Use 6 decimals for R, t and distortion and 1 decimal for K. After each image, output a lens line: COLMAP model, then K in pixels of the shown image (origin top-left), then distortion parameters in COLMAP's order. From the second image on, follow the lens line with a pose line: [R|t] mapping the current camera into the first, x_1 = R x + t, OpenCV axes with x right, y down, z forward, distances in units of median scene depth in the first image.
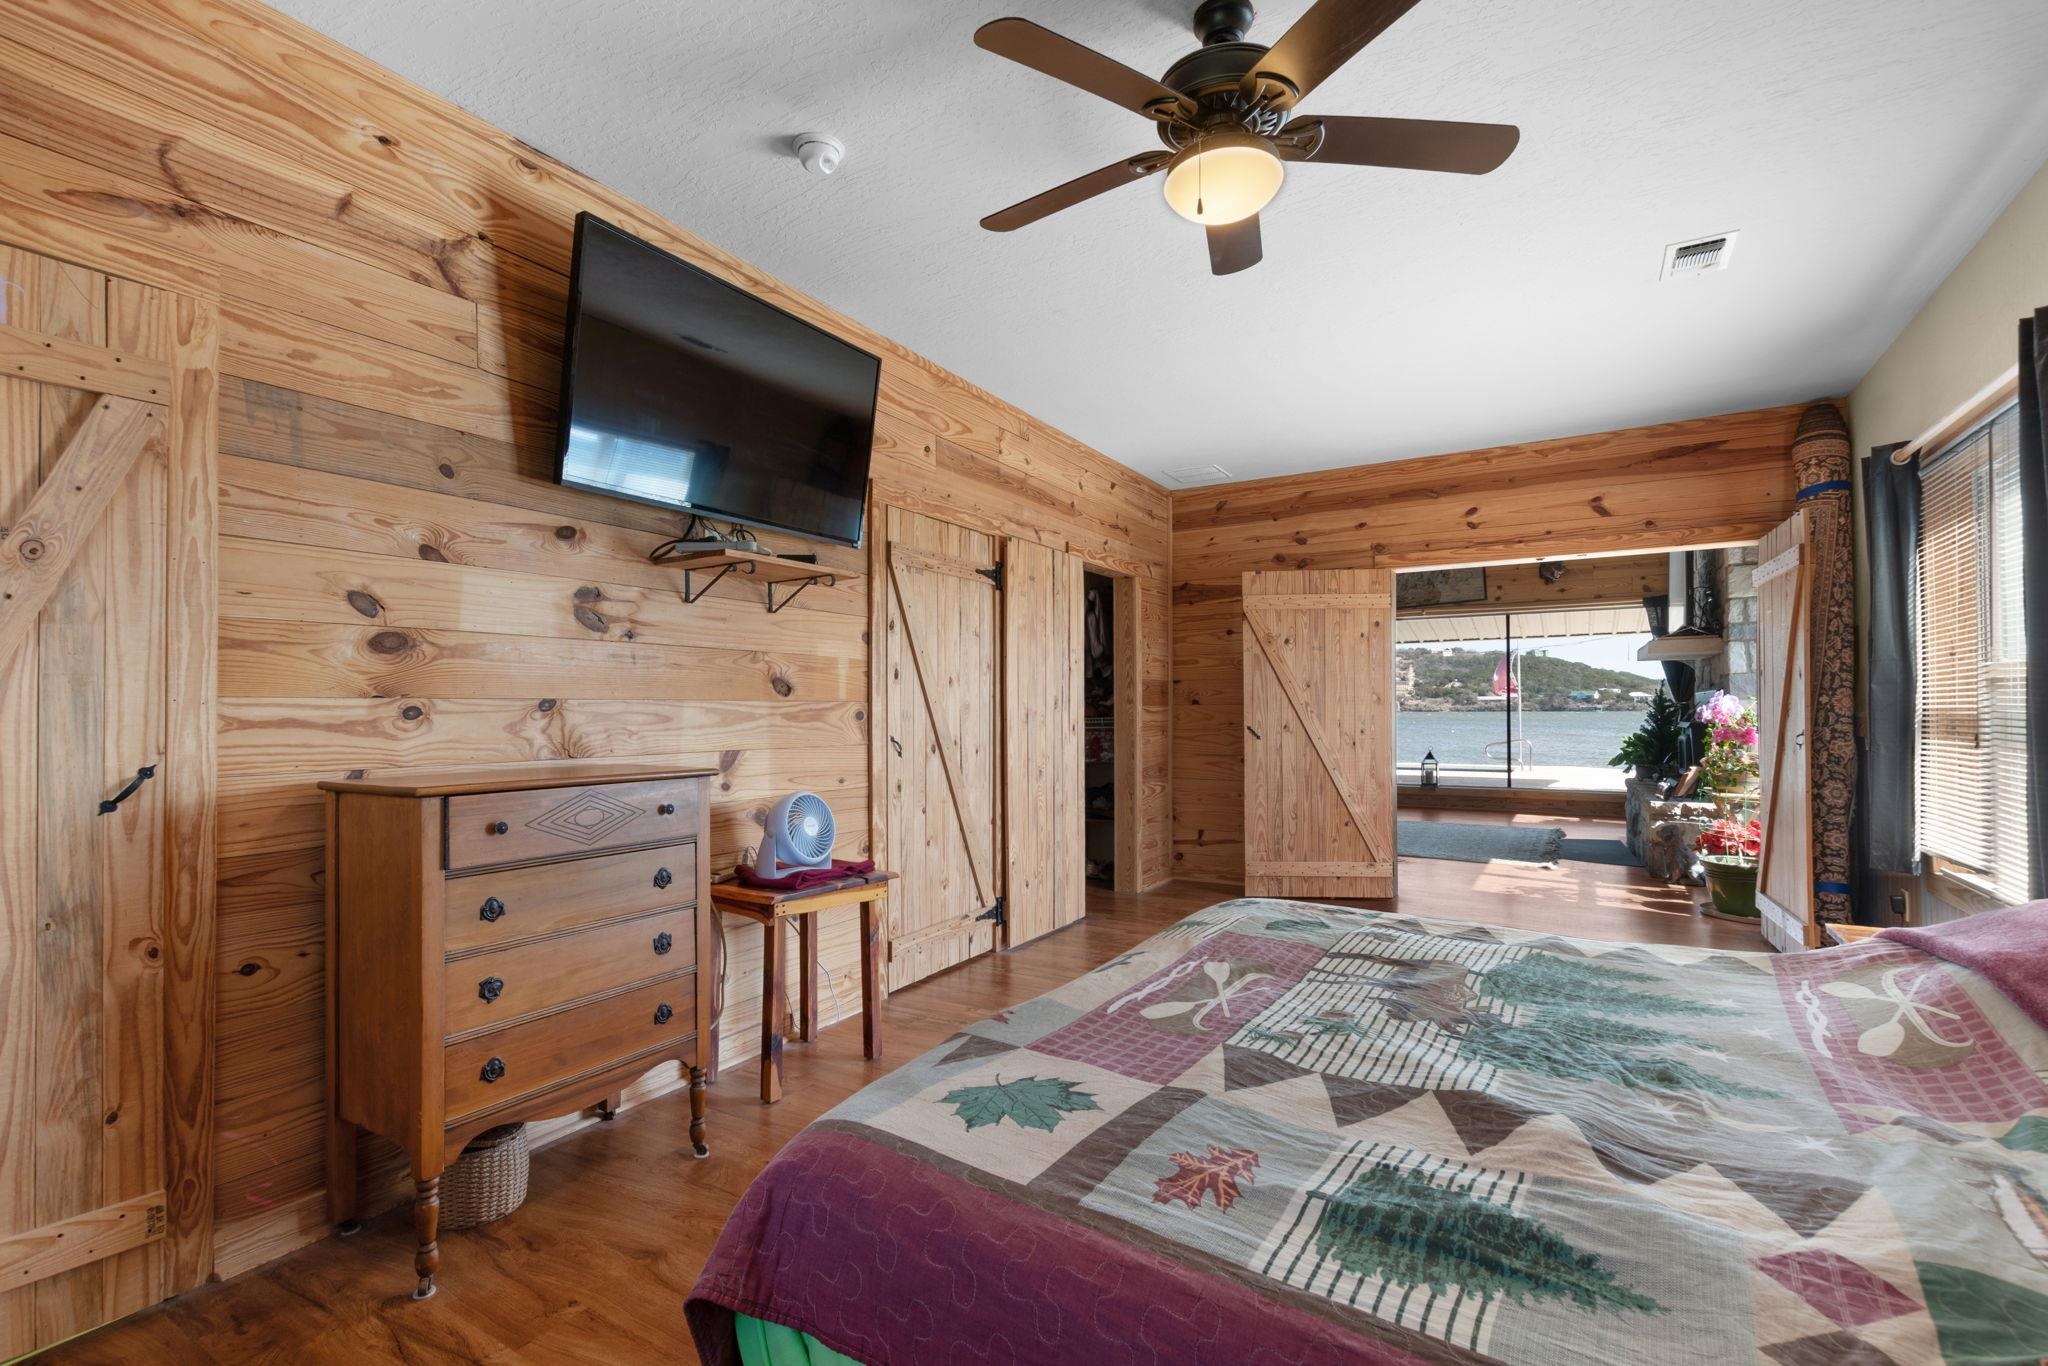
lens RADIAL K [[925.3, 0, 1026.8], [0, 925.3, 702.4], [0, 0, 1]] dist [0.000100, -0.000021]
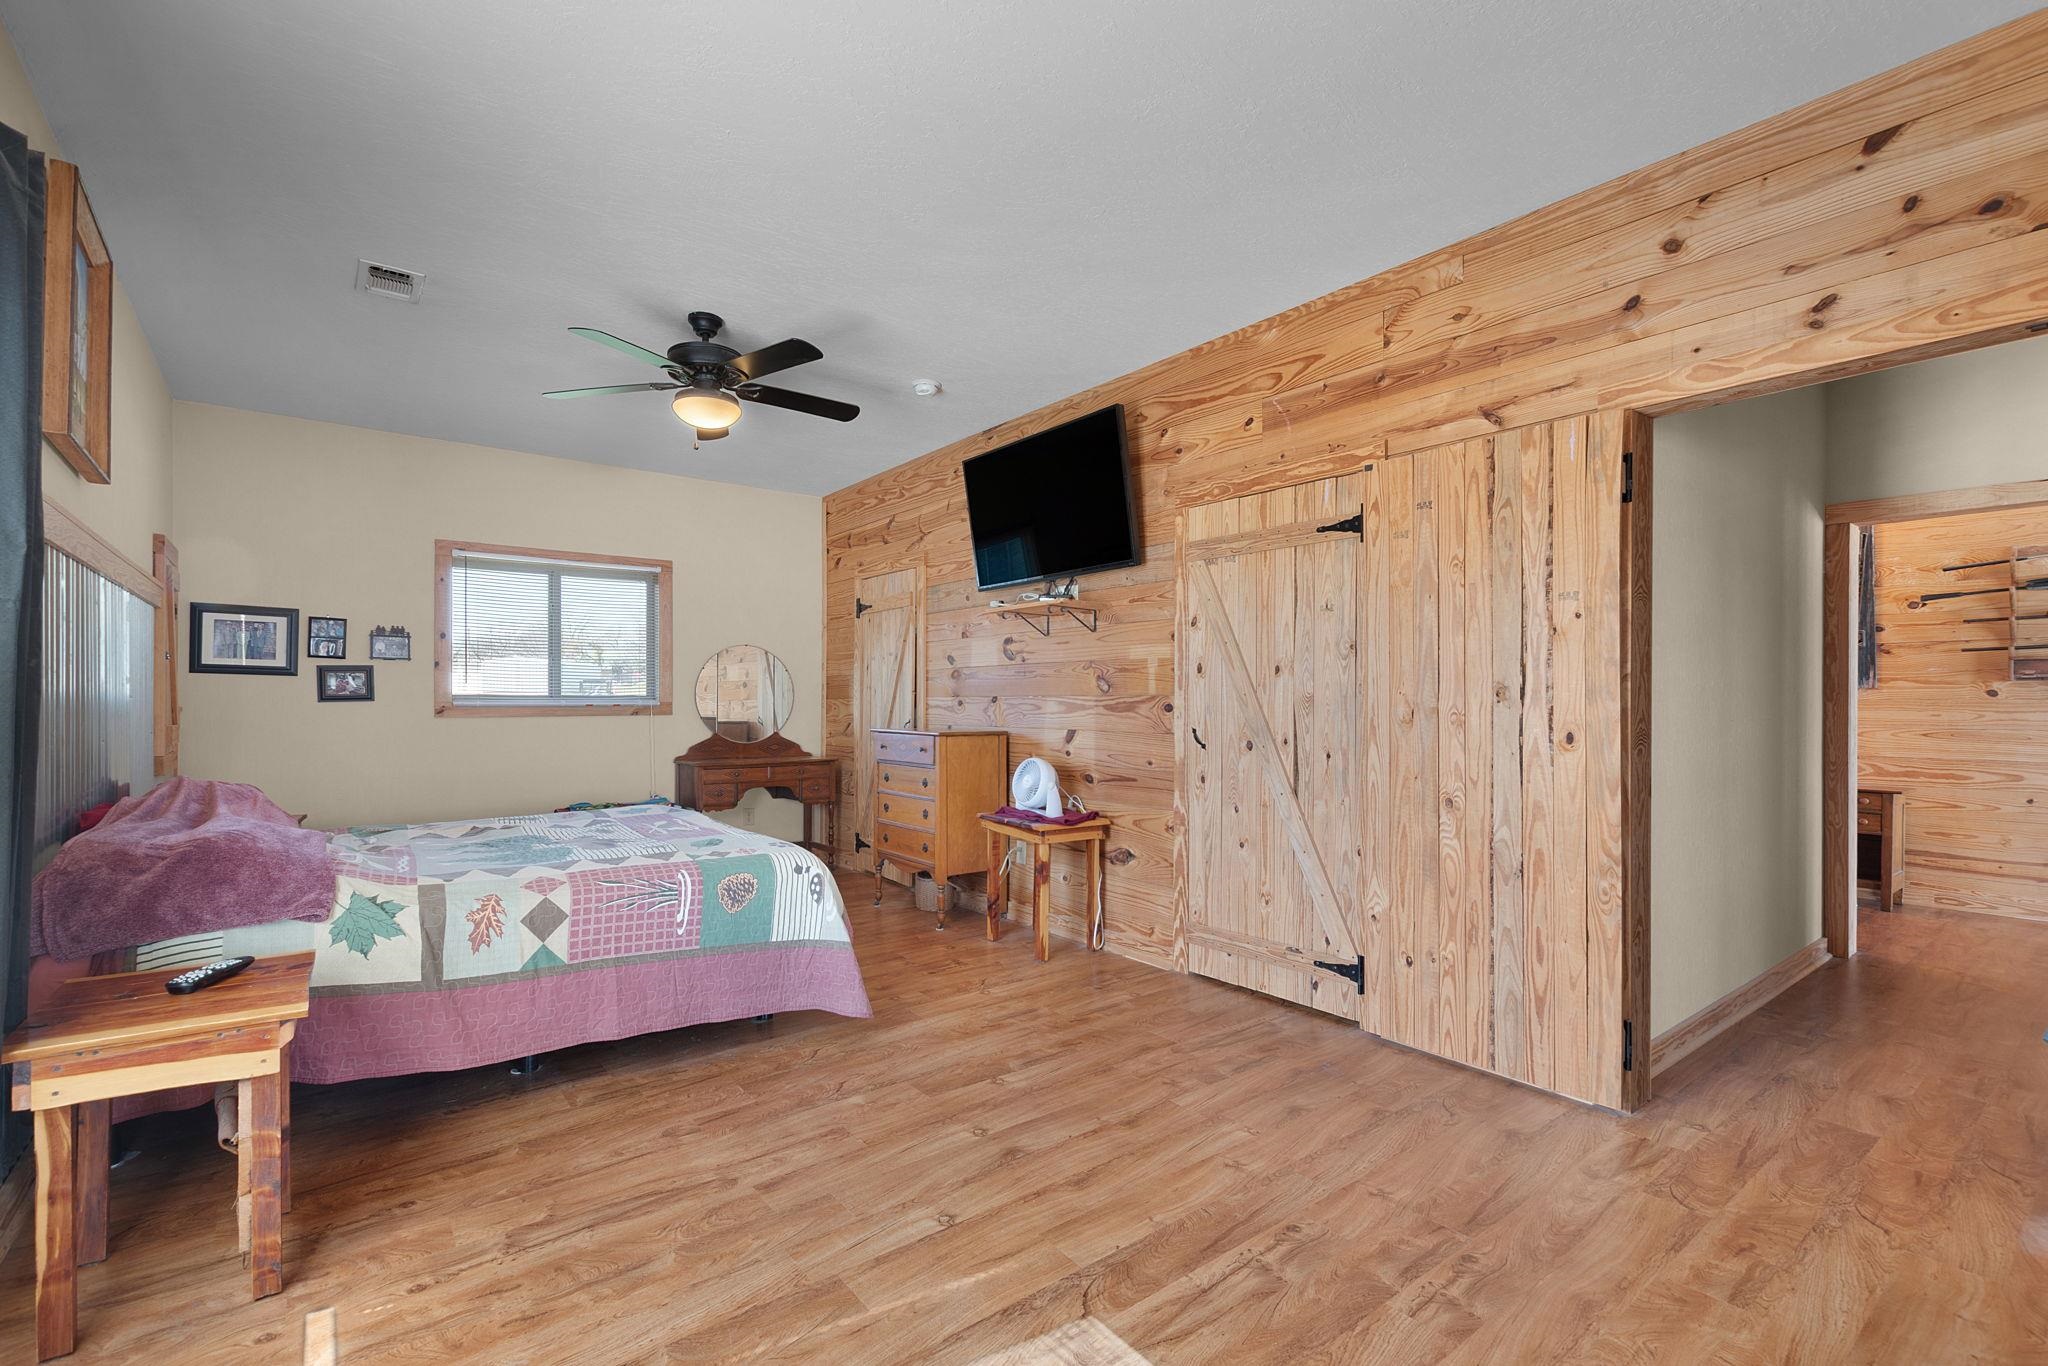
lens RADIAL K [[925.3, 0, 1026.8], [0, 925.3, 702.4], [0, 0, 1]] dist [0.000100, -0.000021]
pose [[-0.366000, 0.005926, -0.930596, 0.987163], [0.009244, 0.999954, 0.002731, 0.003002], [0.930569, -0.007603, -0.366038, 1.331982]]
